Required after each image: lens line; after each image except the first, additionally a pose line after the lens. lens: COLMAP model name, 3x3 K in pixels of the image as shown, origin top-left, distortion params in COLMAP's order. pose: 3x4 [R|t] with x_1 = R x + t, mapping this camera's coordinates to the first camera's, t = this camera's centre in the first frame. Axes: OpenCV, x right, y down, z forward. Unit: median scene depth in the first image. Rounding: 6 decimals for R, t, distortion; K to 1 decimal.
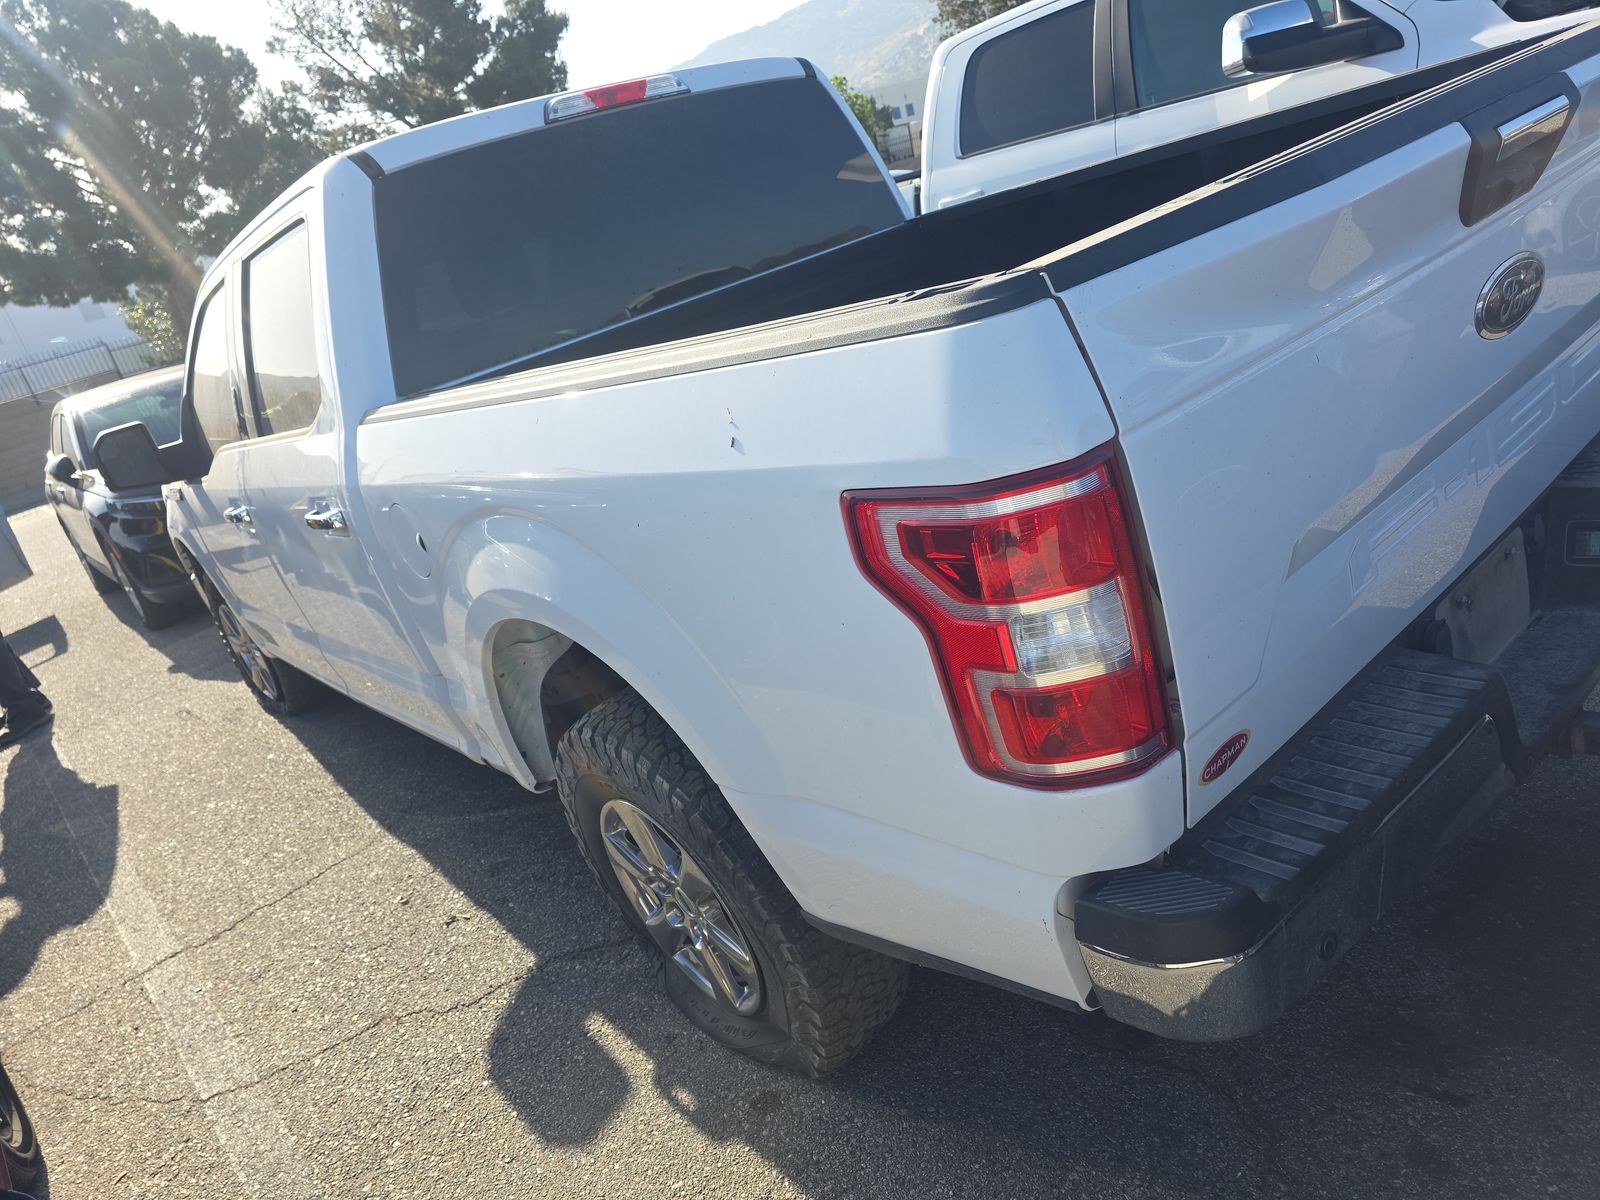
lens RADIAL K [[1107.4, 0, 788.5], [0, 1107.4, 592.2], [0, 0, 1]] dist [0.061002, -0.067532]
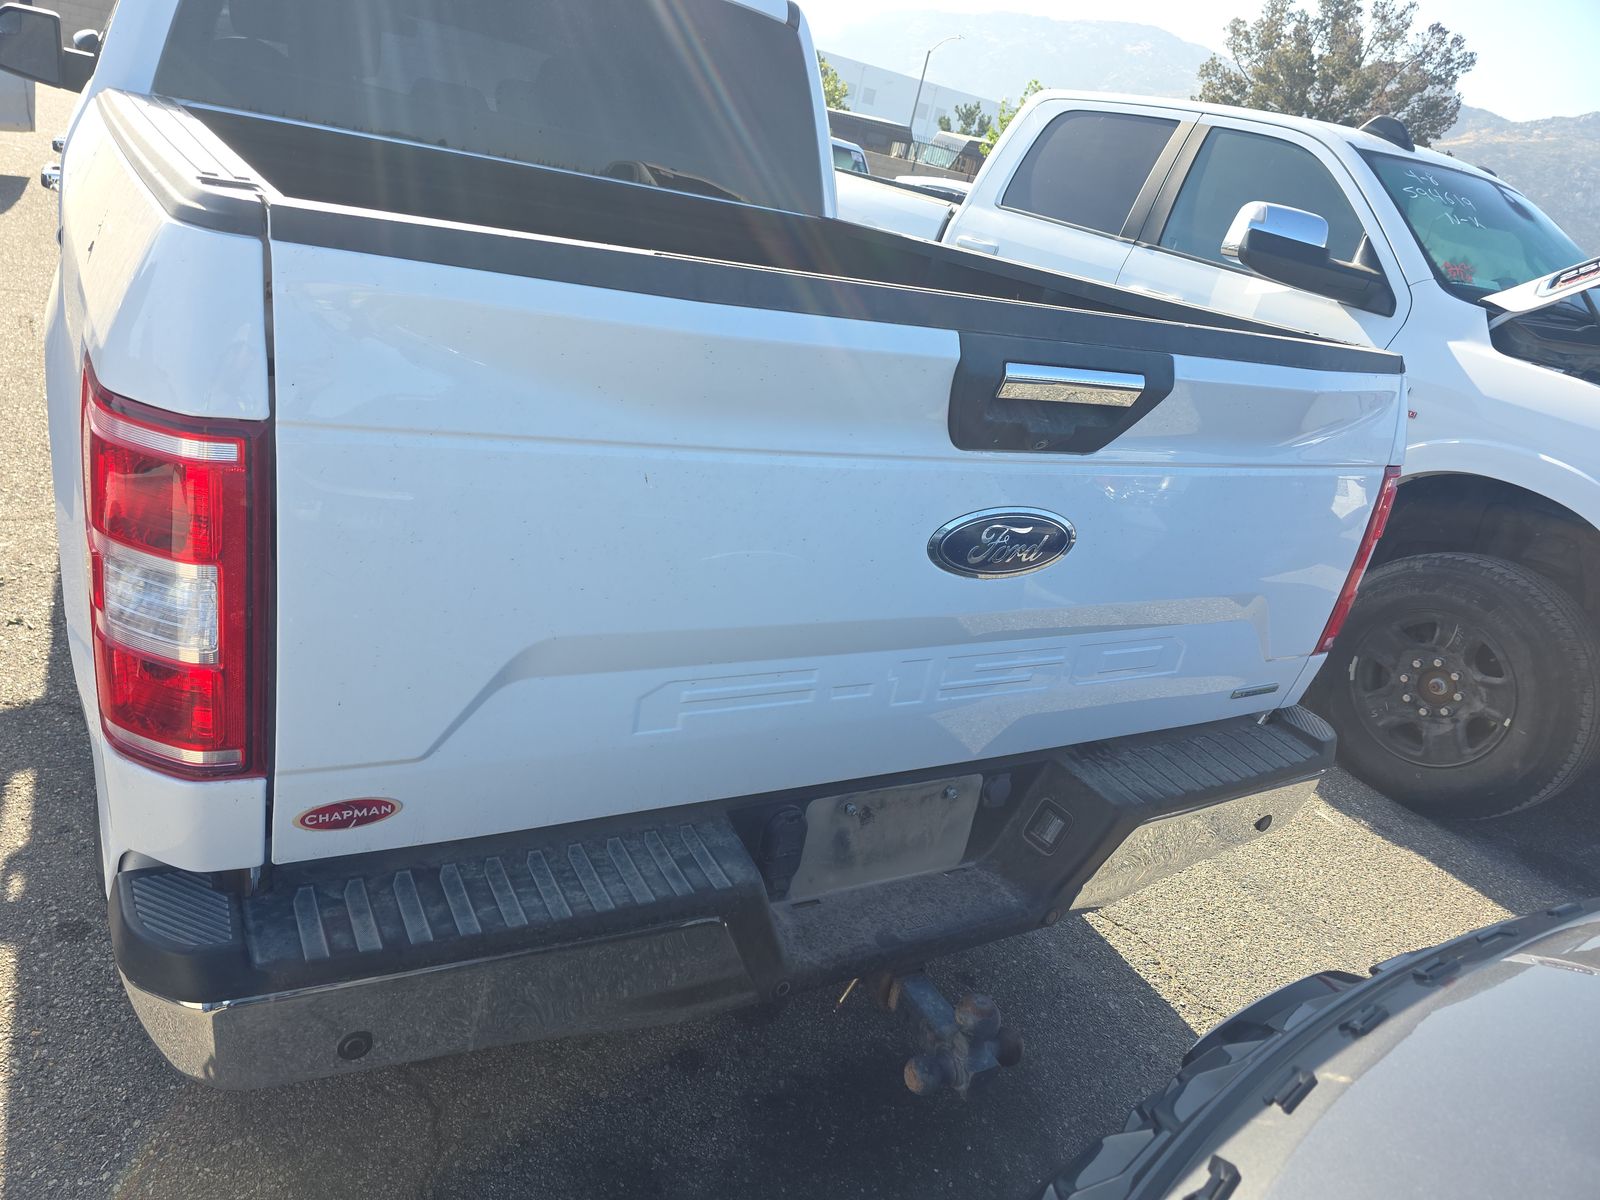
lens RADIAL K [[1107.4, 0, 788.5], [0, 1107.4, 592.2], [0, 0, 1]] dist [0.061002, -0.067532]
pose [[0.873949, 0.485366, 0.025165, 0.309498], [-0.486013, 0.872992, 0.040947, -0.114748], [-0.002095, -0.048016, 0.998844, 0.053452]]
